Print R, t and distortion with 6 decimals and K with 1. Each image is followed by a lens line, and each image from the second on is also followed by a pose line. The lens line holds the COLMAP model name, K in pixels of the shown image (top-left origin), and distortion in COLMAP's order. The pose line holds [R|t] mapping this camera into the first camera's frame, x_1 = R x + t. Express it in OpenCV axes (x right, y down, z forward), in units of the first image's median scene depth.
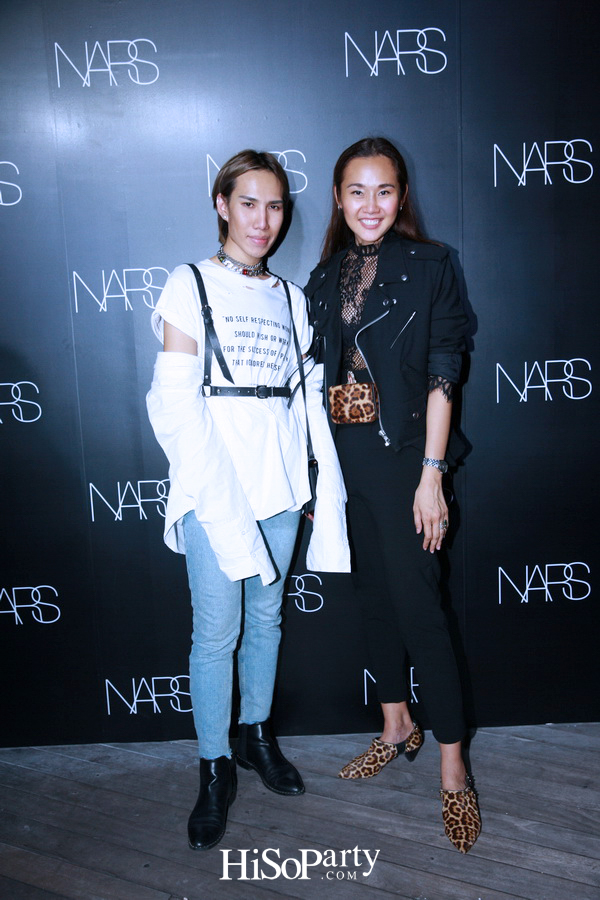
lens RADIAL K [[838.2, 0, 302.2], [0, 838.2, 450.8], [0, 0, 1]] dist [-0.044122, 0.115357]
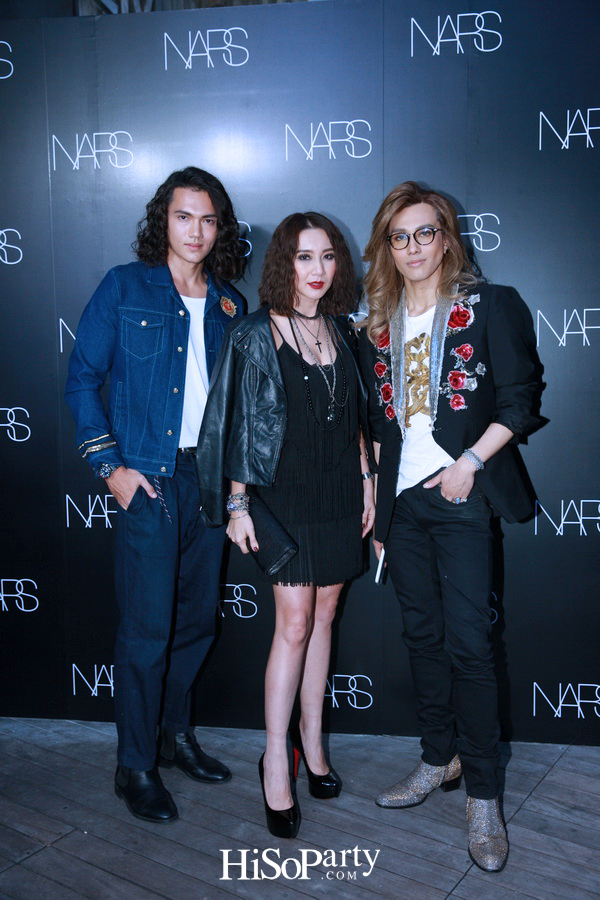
lens RADIAL K [[889.2, 0, 297.3], [0, 889.2, 450.0], [0, 0, 1]] dist [0.003734, 0.039421]
pose [[0.987862, 0.044519, -0.148816, 0.265421], [-0.051212, 0.997827, -0.041449, 0.011449], [0.146647, 0.048567, 0.987996, -0.214741]]
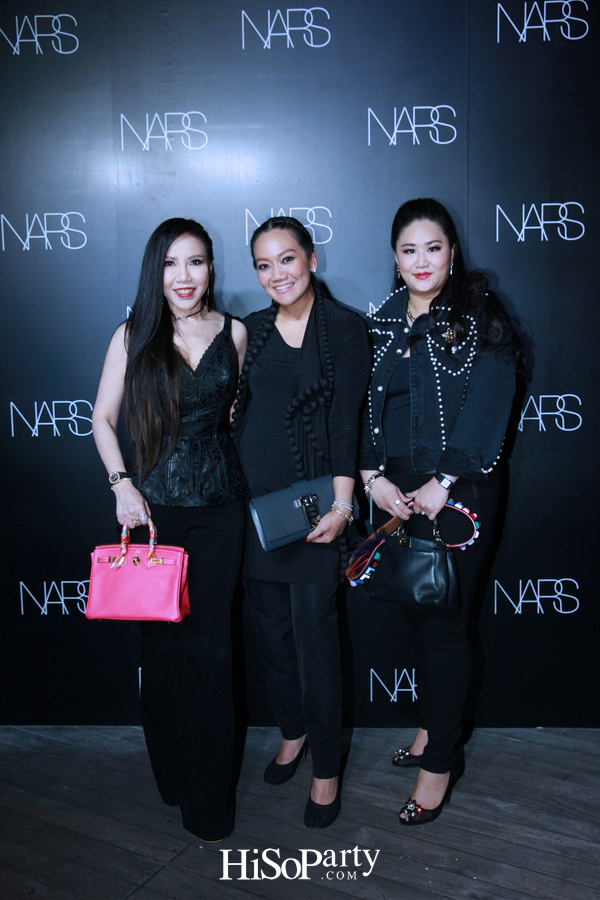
lens RADIAL K [[838.2, 0, 302.2], [0, 838.2, 450.8], [0, 0, 1]] dist [-0.044122, 0.115357]
pose [[0.998300, 0.032505, -0.048387, 0.029946], [-0.034843, 0.998226, -0.048276, 0.032131], [0.046732, 0.049880, 0.997661, -0.132224]]
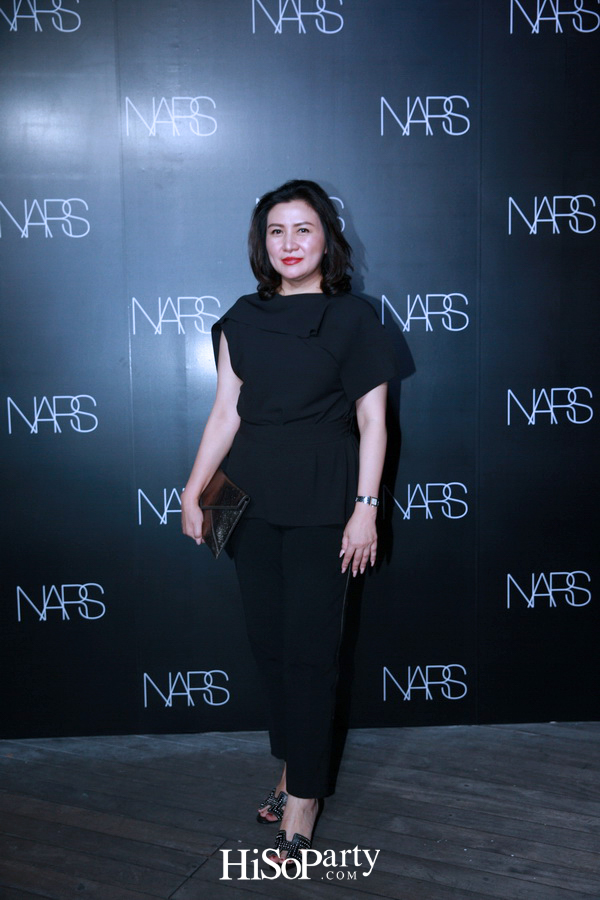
lens RADIAL K [[983.6, 0, 304.0], [0, 983.6, 449.8], [0, 0, 1]] dist [0.006989, 0.121084]
pose [[0.999074, 0.023218, 0.036232, -0.088576], [-0.021502, 0.998662, -0.047040, 0.044765], [-0.037276, 0.046217, 0.998236, -0.308819]]
